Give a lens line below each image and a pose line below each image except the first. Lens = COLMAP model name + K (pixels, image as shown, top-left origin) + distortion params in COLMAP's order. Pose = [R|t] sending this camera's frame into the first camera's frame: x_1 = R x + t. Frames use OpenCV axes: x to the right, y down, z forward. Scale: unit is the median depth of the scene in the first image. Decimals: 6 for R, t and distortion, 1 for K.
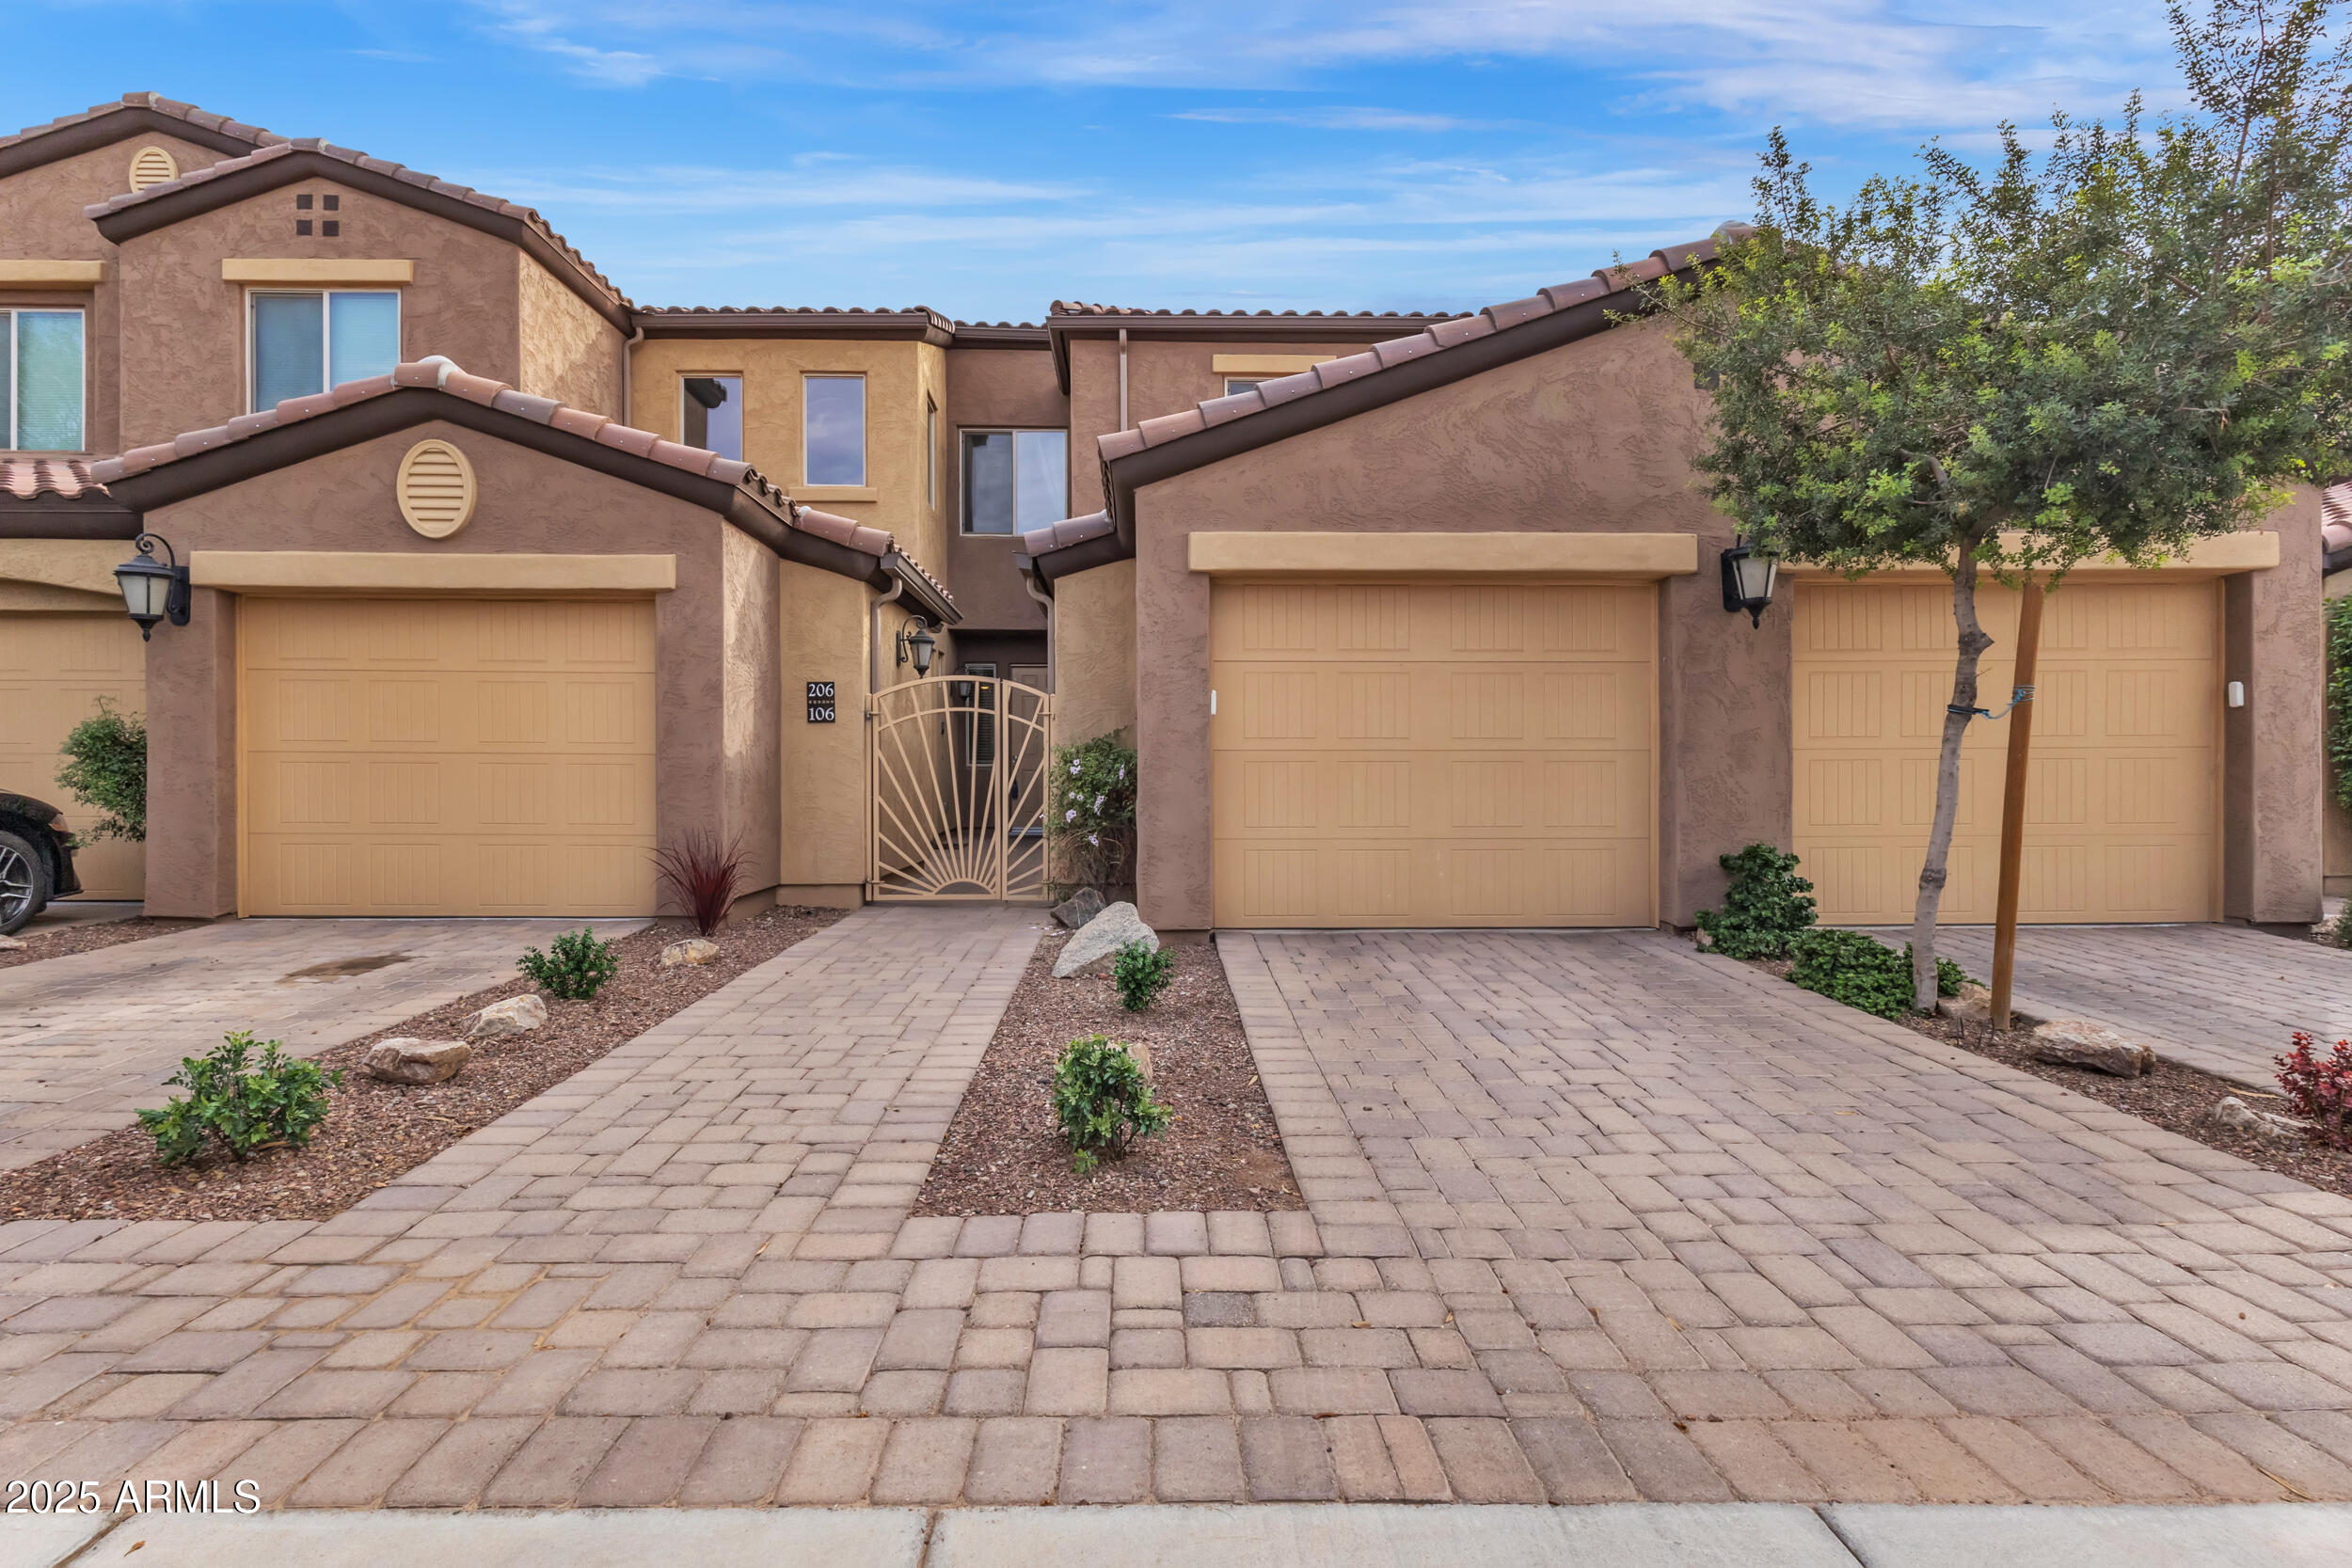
lens RADIAL K [[1083.5, 0, 1166.1], [0, 1083.5, 778.5], [0, 0, 1]] dist [0.000013, 0.000600]
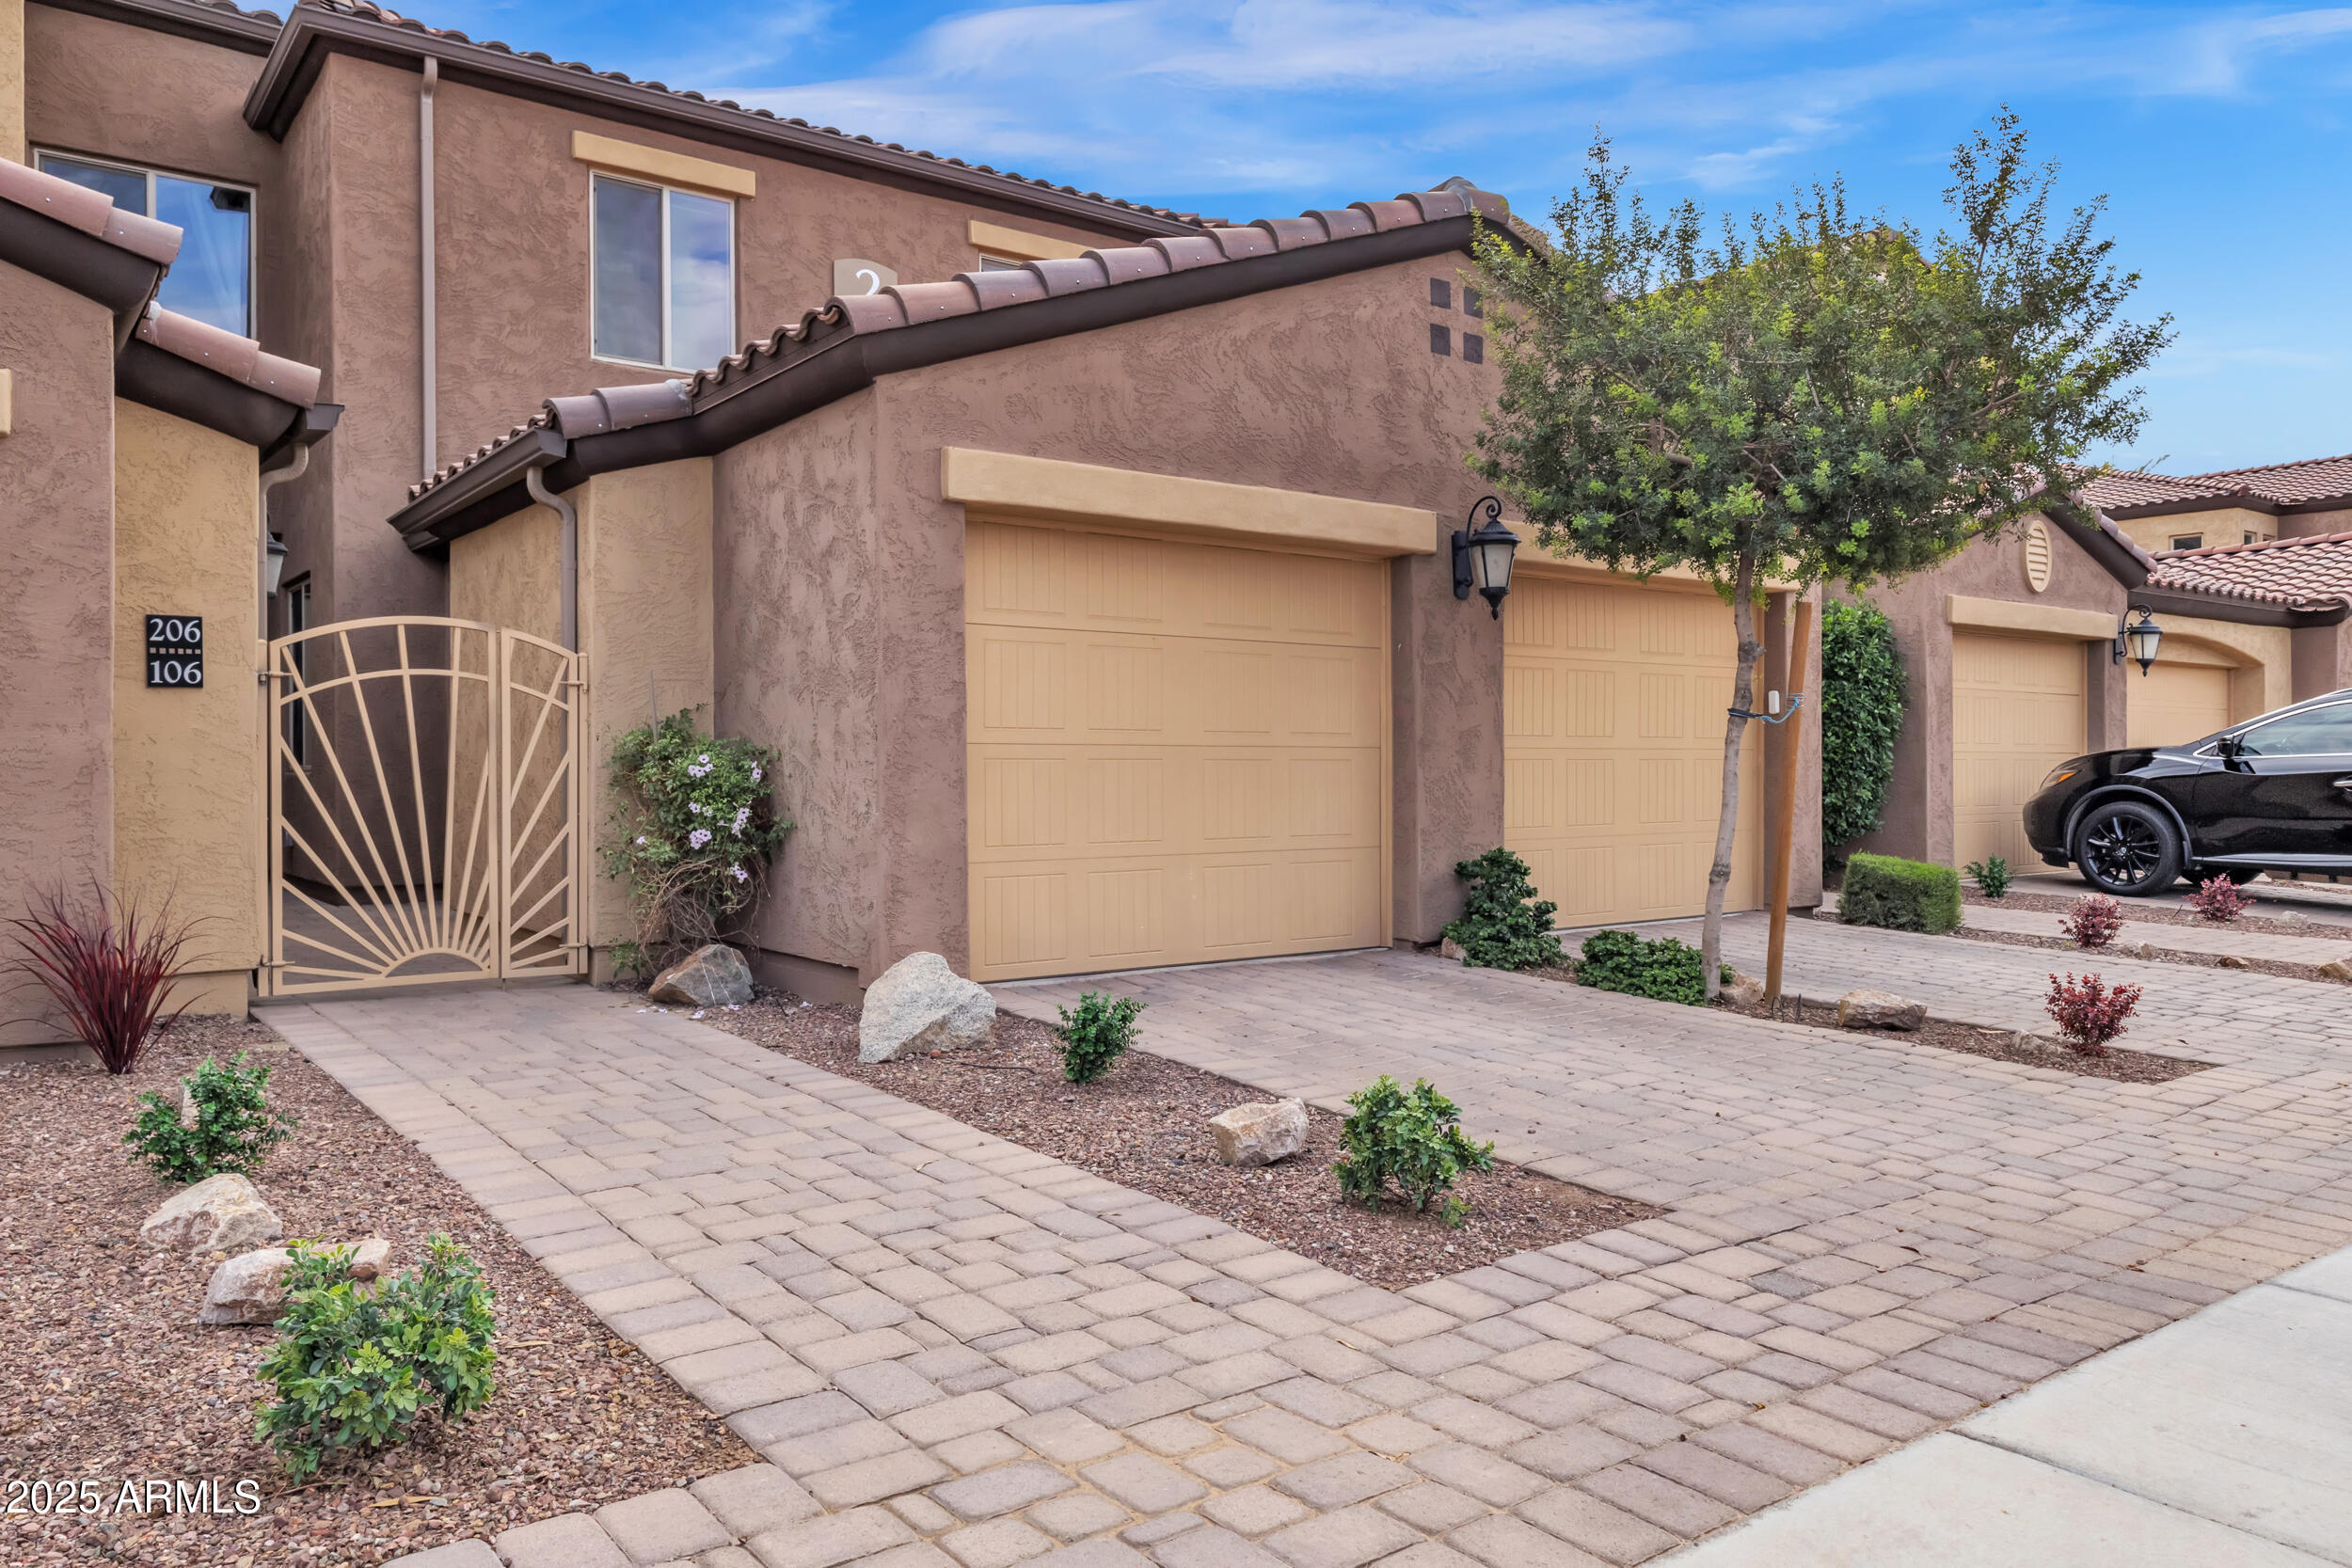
lens RADIAL K [[1600.5, 0, 1165.8], [0, 1600.5, 783.9], [0, 0, 1]] dist [-0.003071, 0.002287]
pose [[0.816092, -0.006435, 0.577886, -0.468953], [0.005928, 0.999979, 0.002763, -0.000917], [-0.577892, 0.001171, 0.816113, 0.029073]]
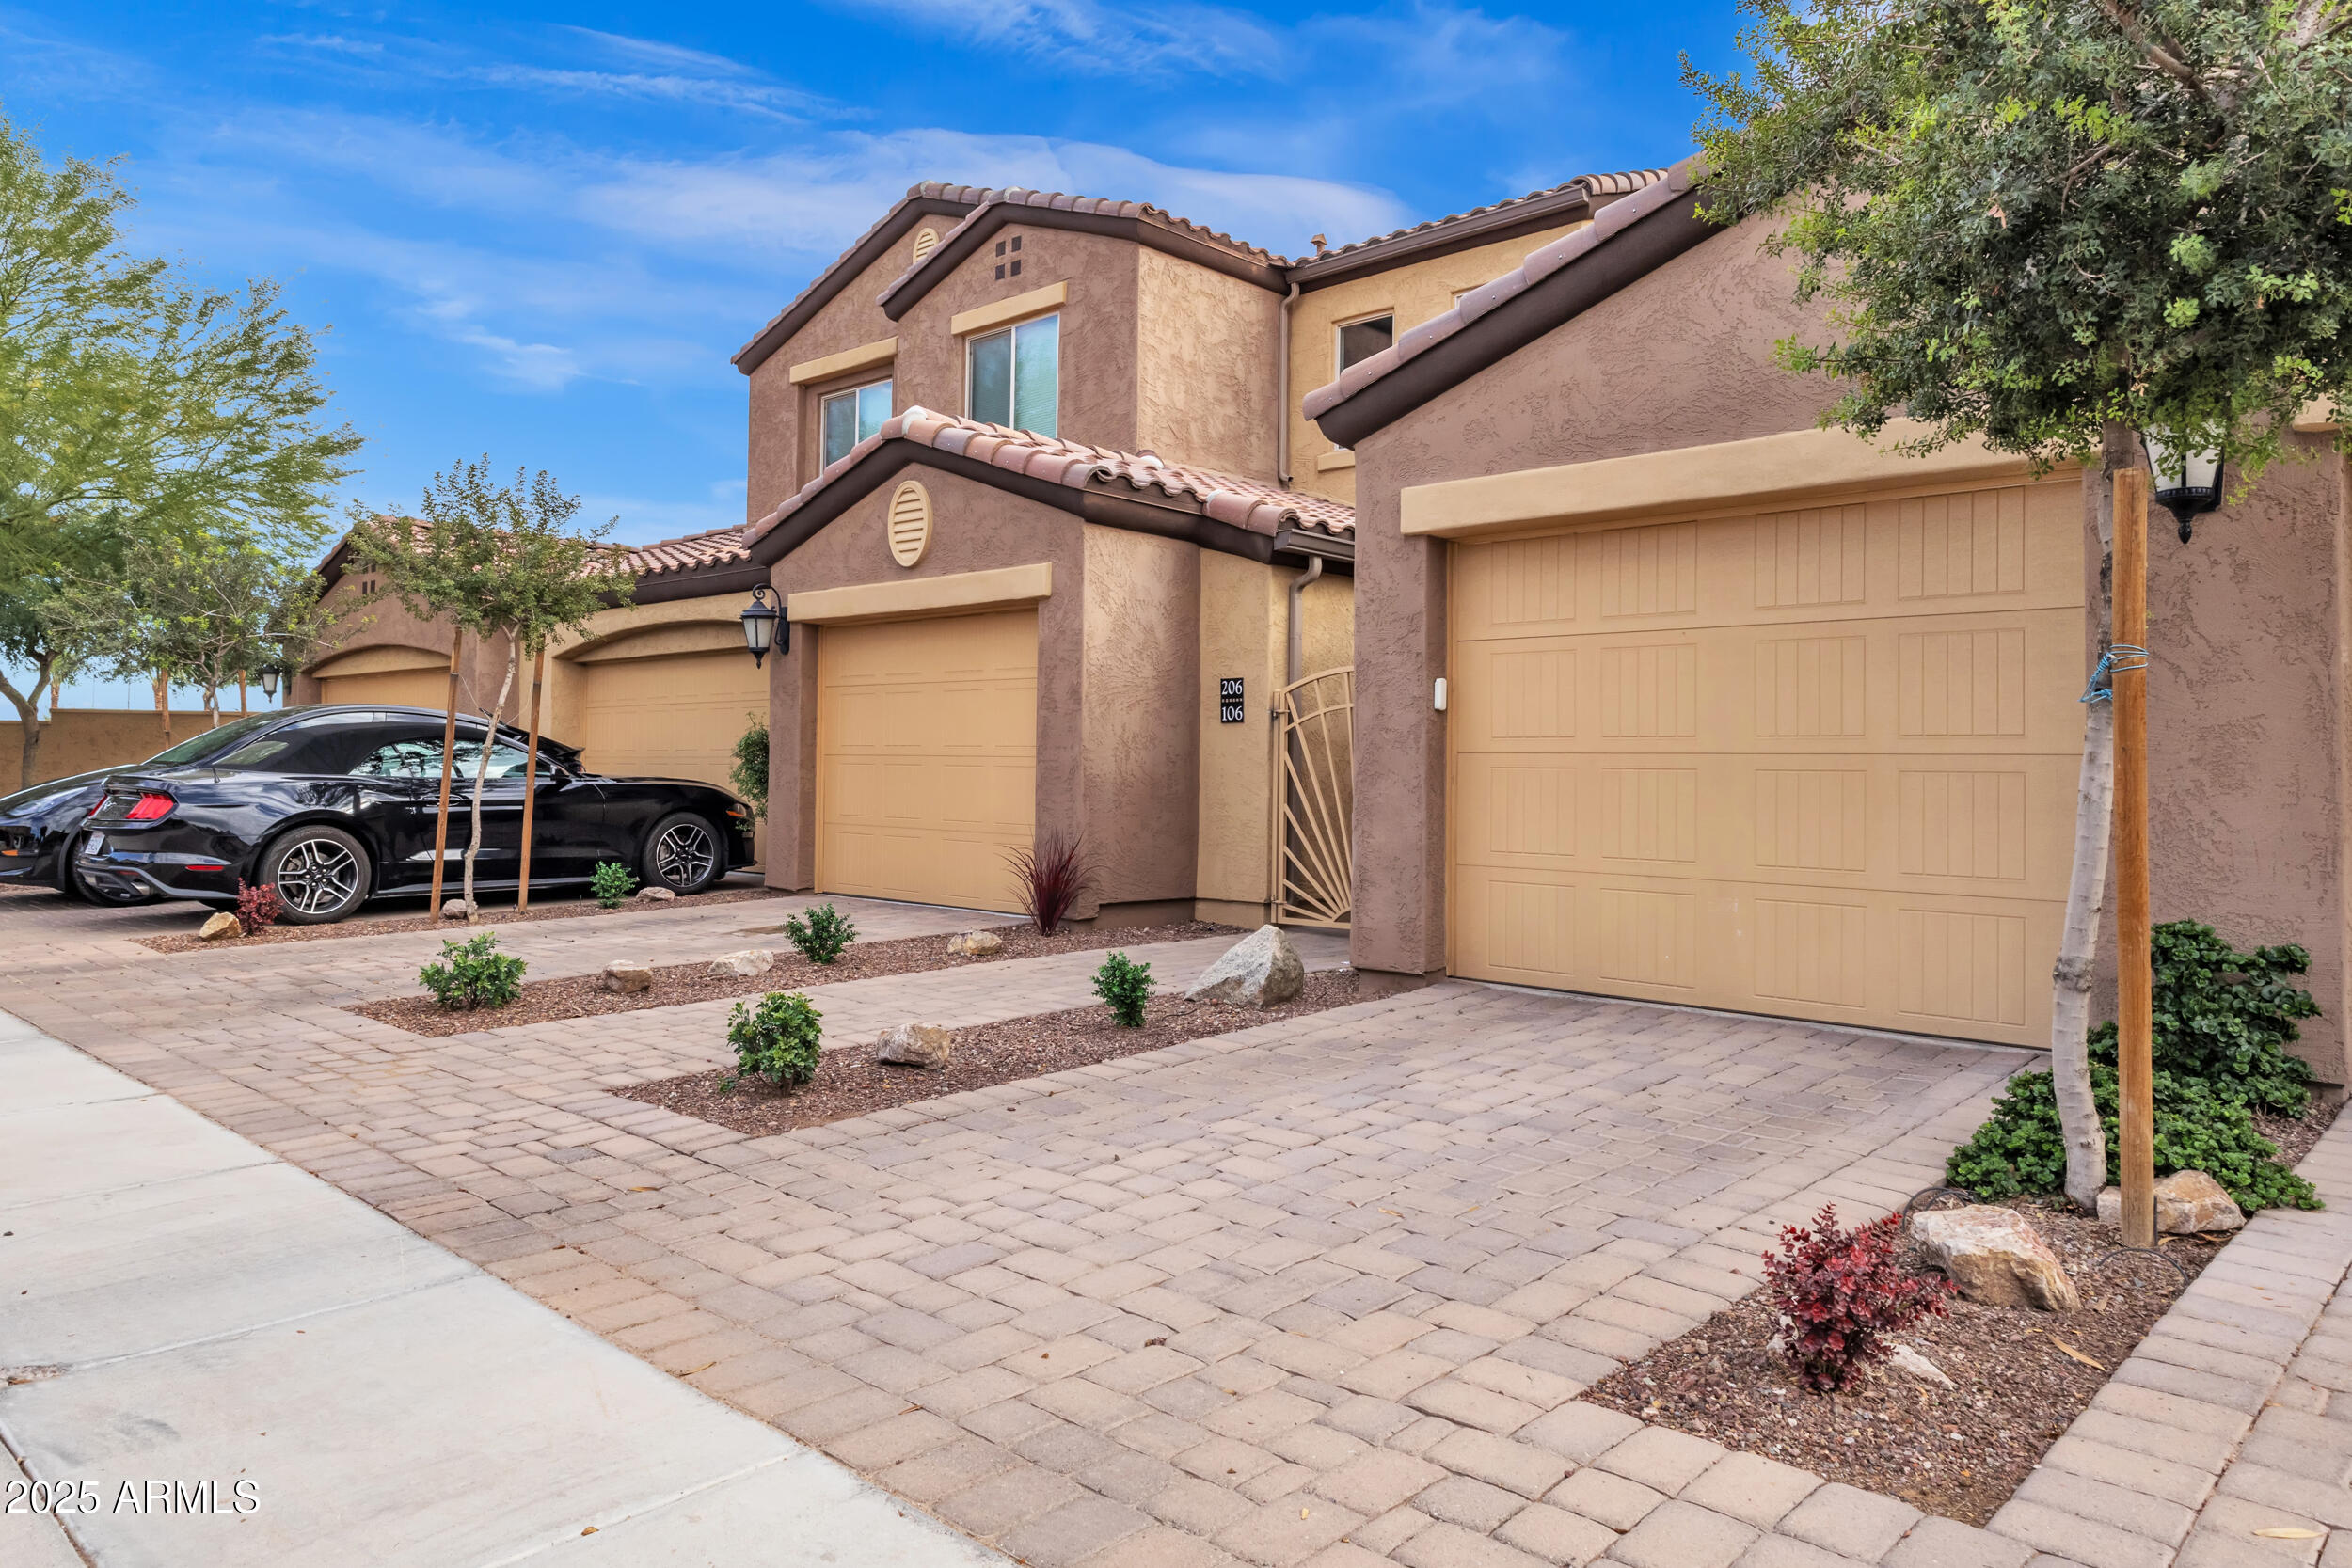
lens RADIAL K [[1565.3, 0, 1174.5], [0, 1565.3, 750.4], [0, 0, 1]] dist [0.000750, 0.001265]
pose [[0.710581, -0.001422, -0.703614, 0.713094], [-0.018386, 0.999619, -0.020588, -0.000628], [0.703375, 0.027565, 0.710284, 0.036333]]
